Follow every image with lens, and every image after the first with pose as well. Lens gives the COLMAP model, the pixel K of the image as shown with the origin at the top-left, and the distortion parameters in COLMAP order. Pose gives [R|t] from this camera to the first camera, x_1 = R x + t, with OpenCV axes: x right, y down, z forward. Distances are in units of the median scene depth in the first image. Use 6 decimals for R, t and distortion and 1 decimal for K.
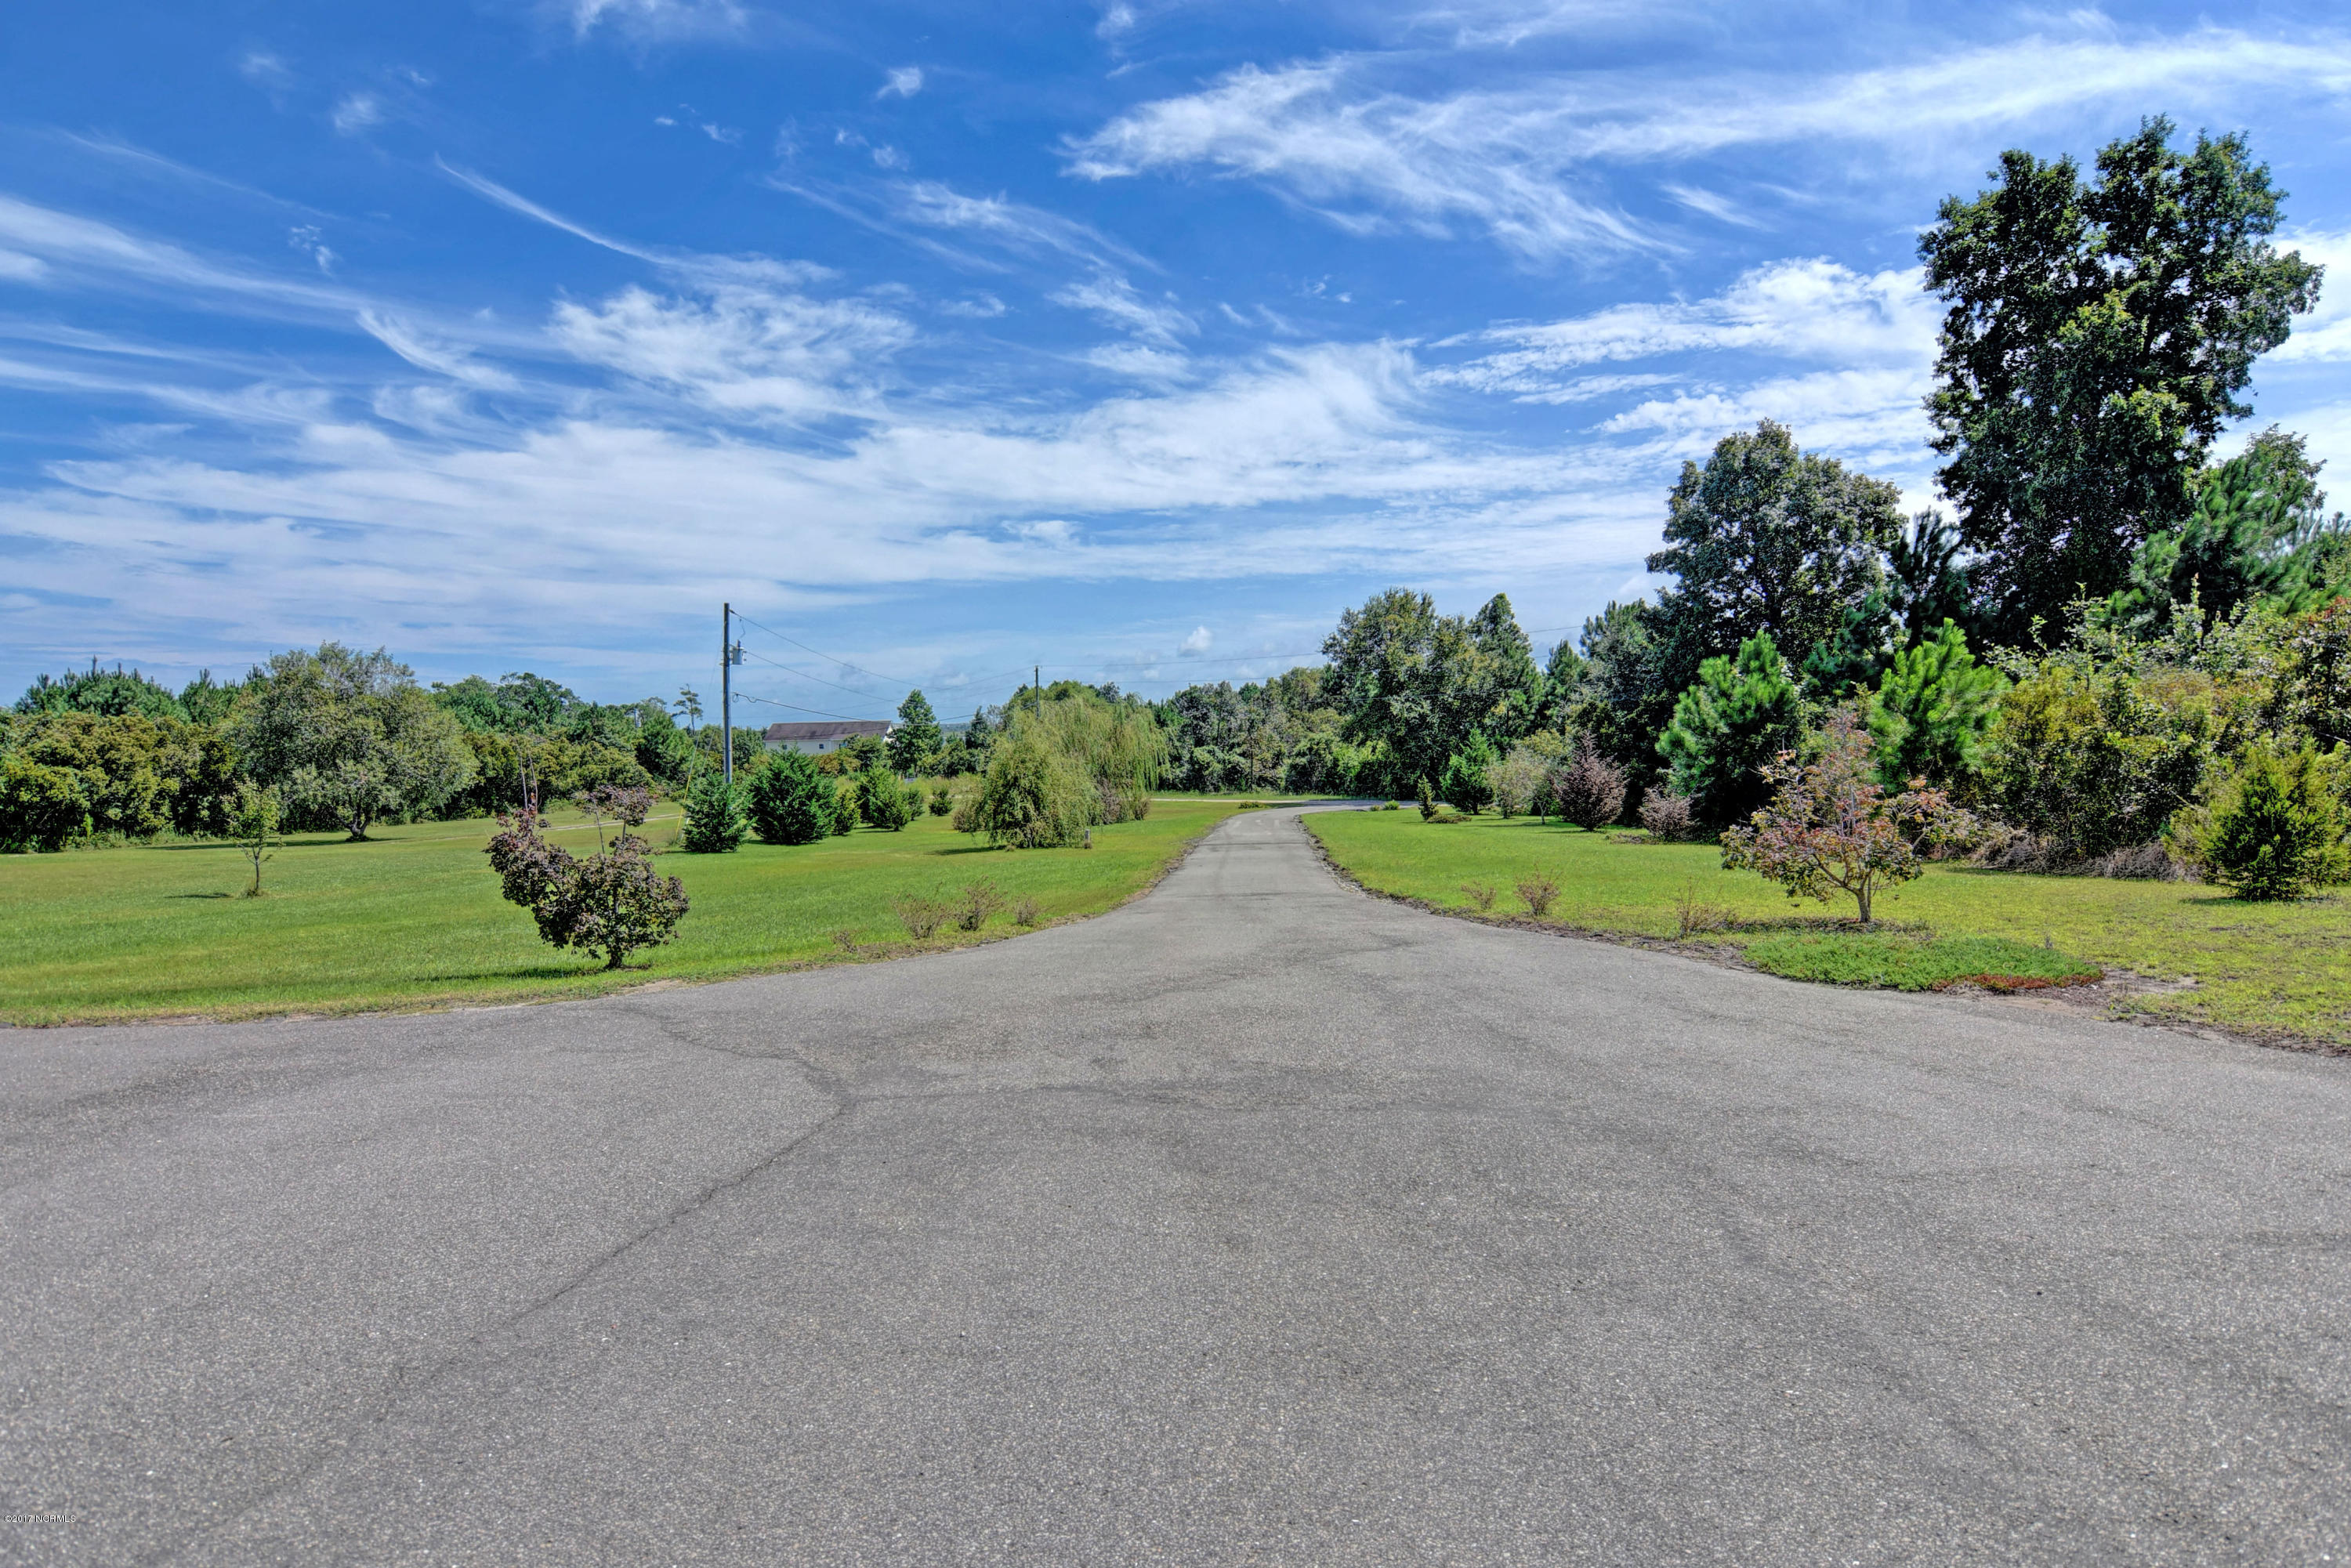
lens RADIAL K [[1269.5, 0, 1175.5], [0, 1269.5, 784.0], [0, 0, 1]] dist [-0.001259, -0.016387]
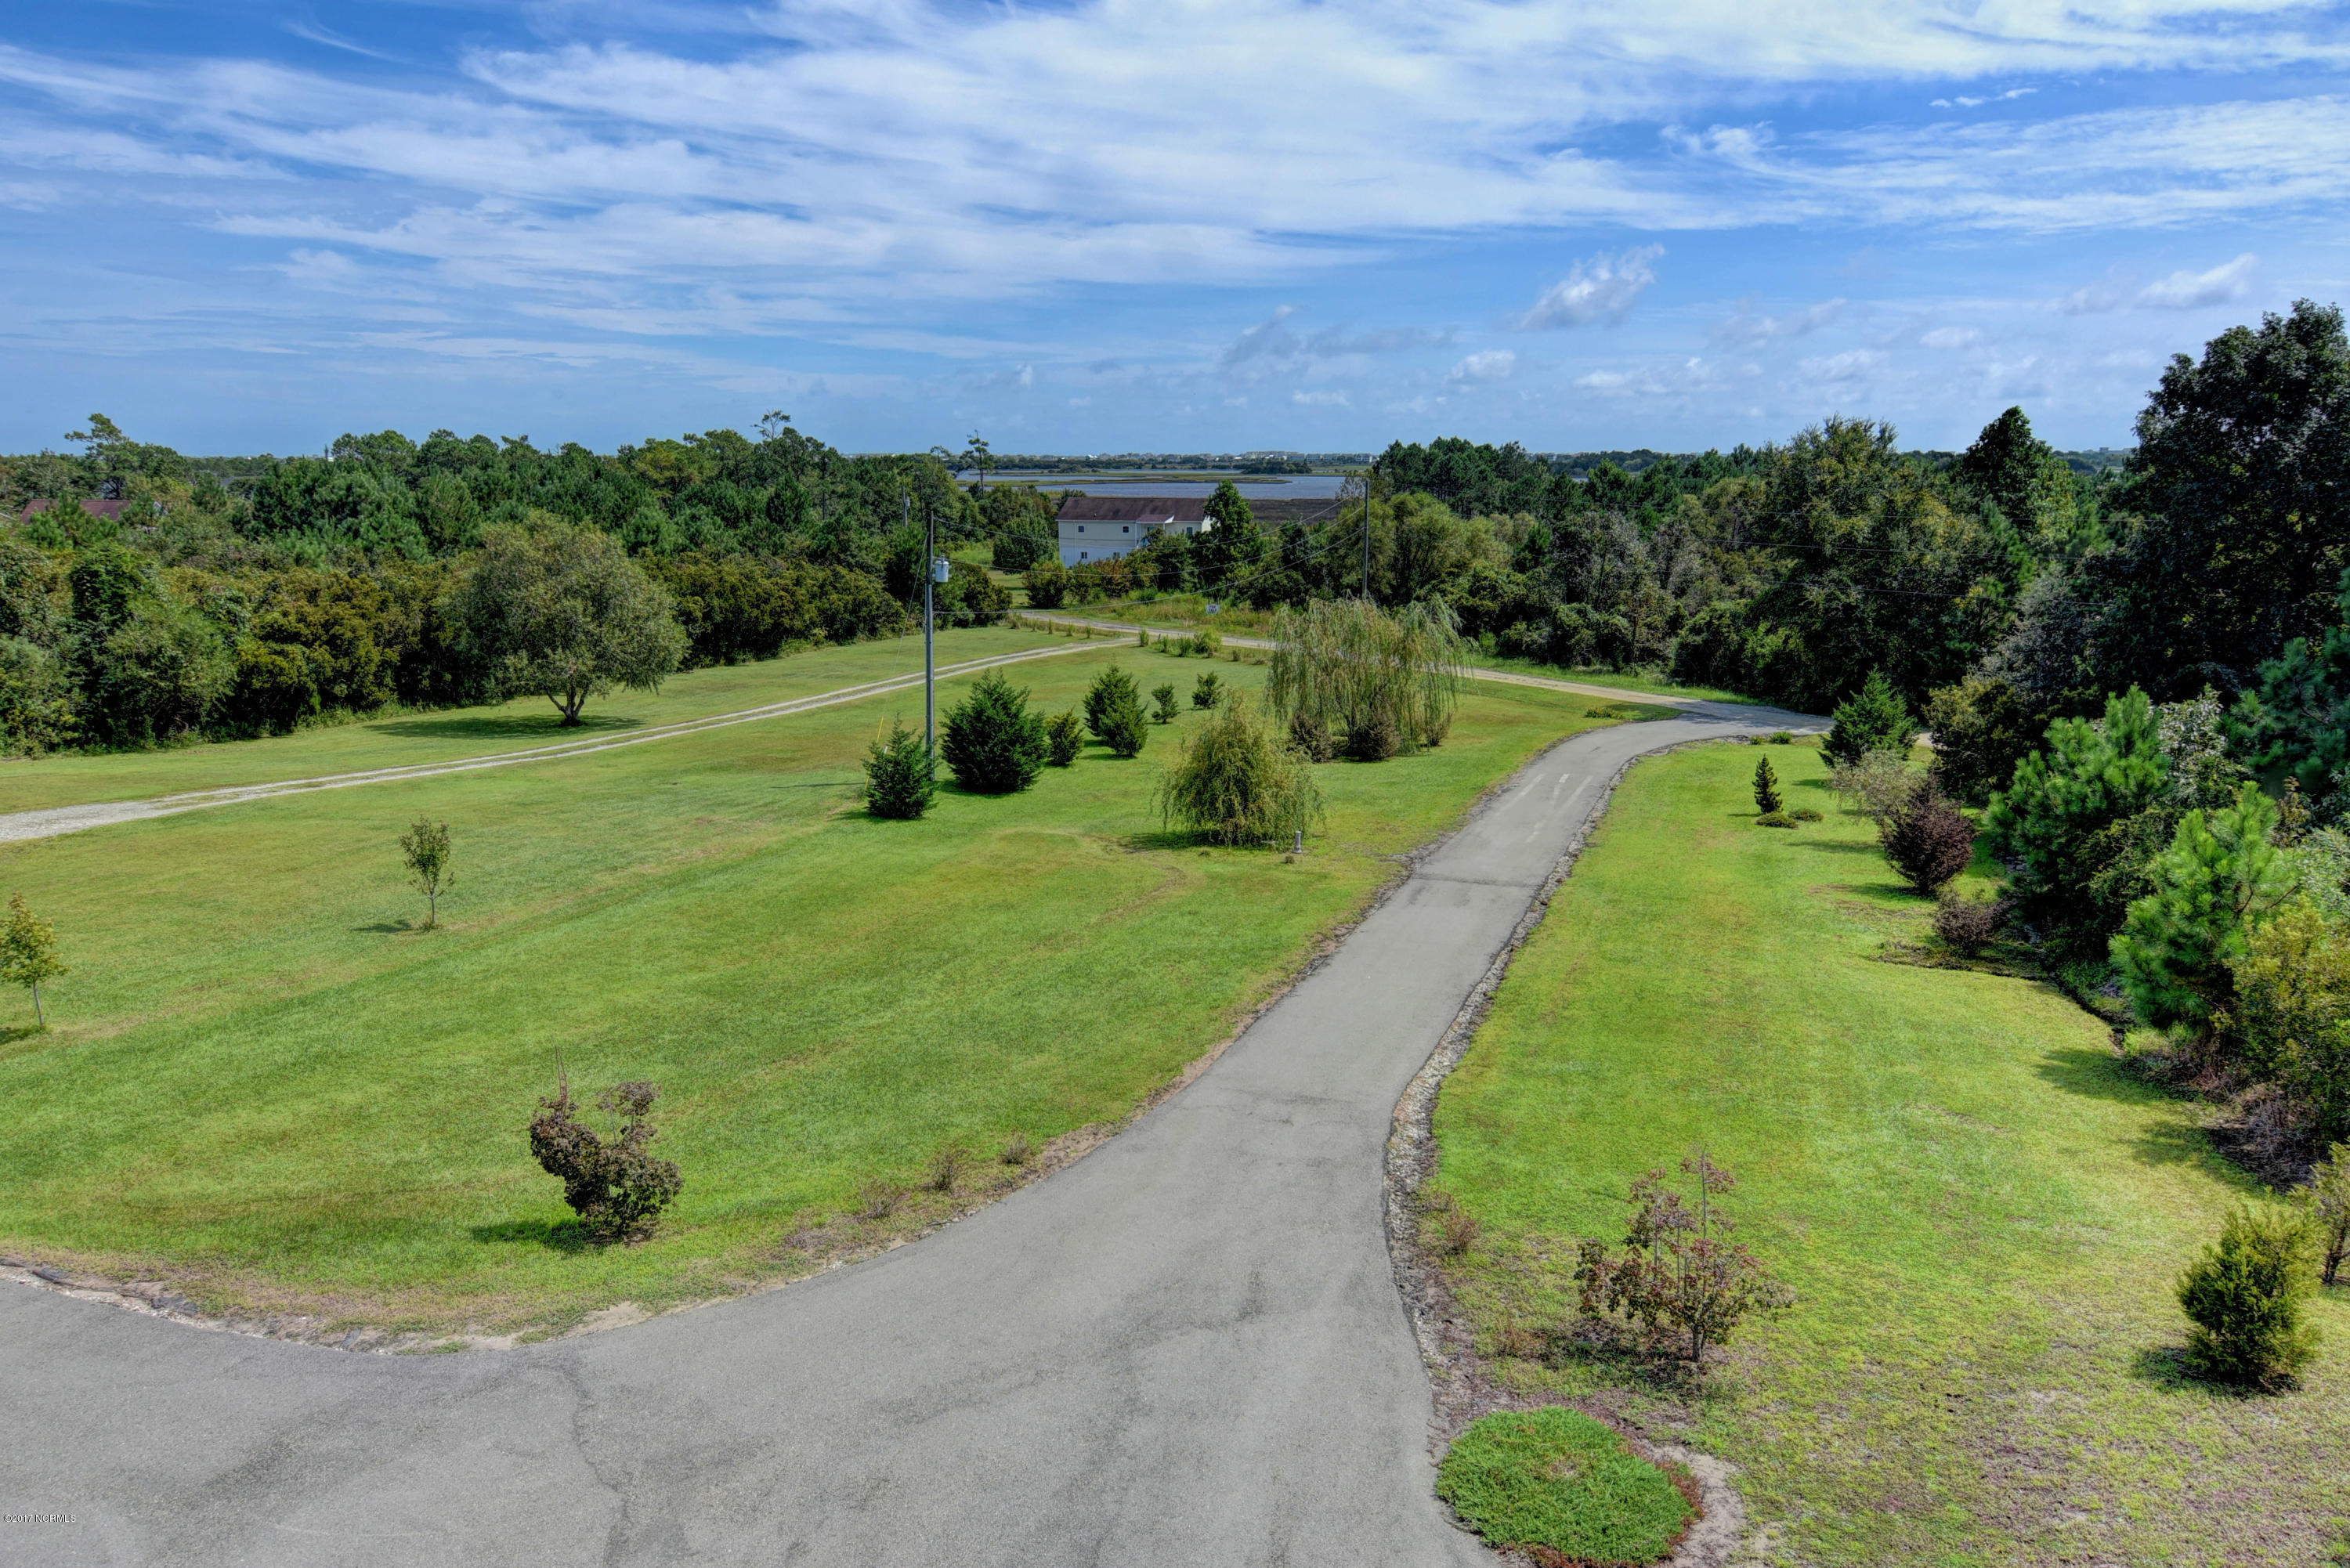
lens RADIAL K [[1689.0, 0, 1175.0], [0, 1689.0, 784.0], [0, 0, 1]] dist [-0.000548, -0.004463]
pose [[0.965931, 0.072626, -0.248401, 0.090254], [-0.036738, 0.988577, 0.146173, -0.109703], [0.256180, -0.132067, 0.957565, -0.074498]]
